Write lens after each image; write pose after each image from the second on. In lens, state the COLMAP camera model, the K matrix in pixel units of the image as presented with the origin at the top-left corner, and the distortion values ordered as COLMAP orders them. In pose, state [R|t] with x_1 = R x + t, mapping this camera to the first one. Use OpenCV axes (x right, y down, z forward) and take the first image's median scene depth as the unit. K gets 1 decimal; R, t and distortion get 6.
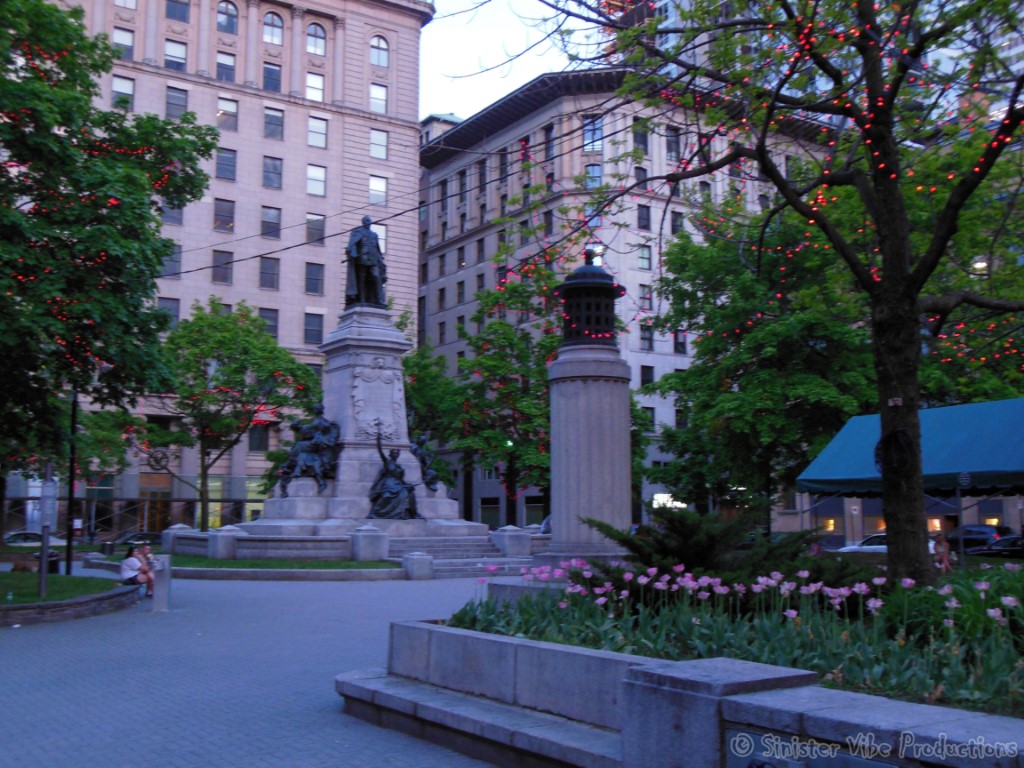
lens RADIAL K [[1076.3, 0, 512.0], [0, 1076.3, 384.0], [0, 0, 1]] dist [-0.042375, 0.002907]
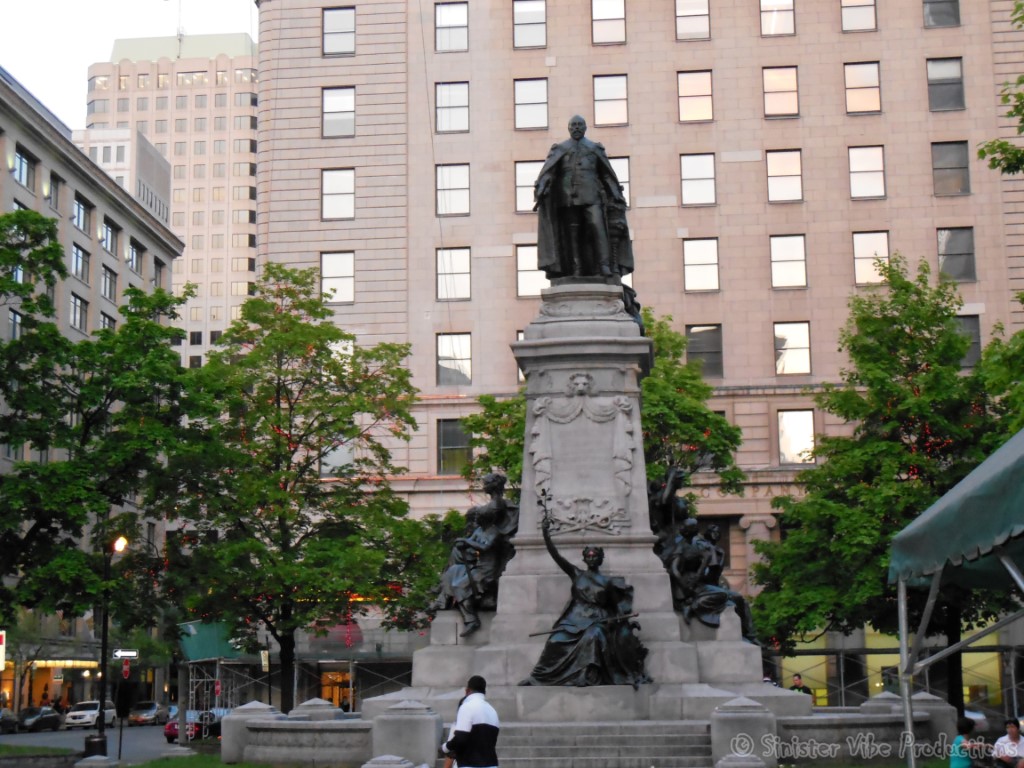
lens RADIAL K [[1676.8, 0, 512.0], [0, 1676.8, 384.0], [0, 0, 1]] dist [0.065698, -0.096126]
pose [[0.773790, -0.122499, -0.621485, 0.355442], [0.090818, 0.992441, -0.082543, 0.043924], [0.626898, 0.007429, 0.779066, 0.337880]]
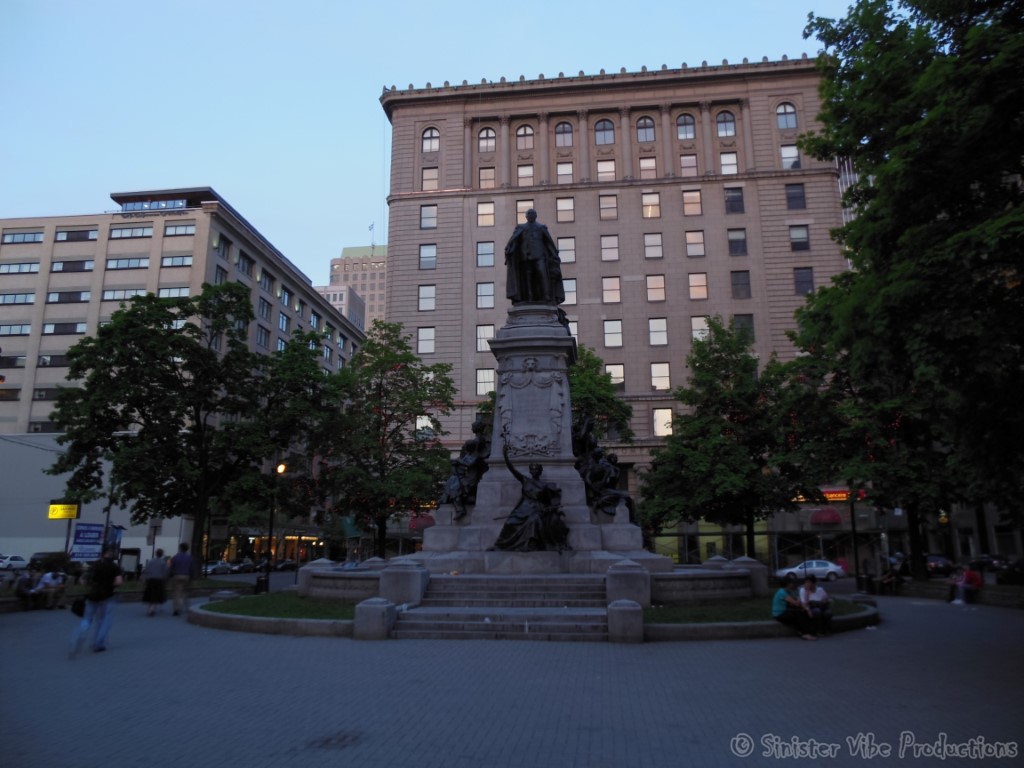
lens RADIAL K [[764.5, 0, 512.0], [0, 764.5, 384.0], [0, 0, 1]] dist [-0.058529, 0.001253]
pose [[0.757823, -0.144316, -0.636300, 0.244920], [0.084216, 0.988709, -0.123944, 0.068098], [0.647003, 0.040341, 0.761420, 0.525977]]
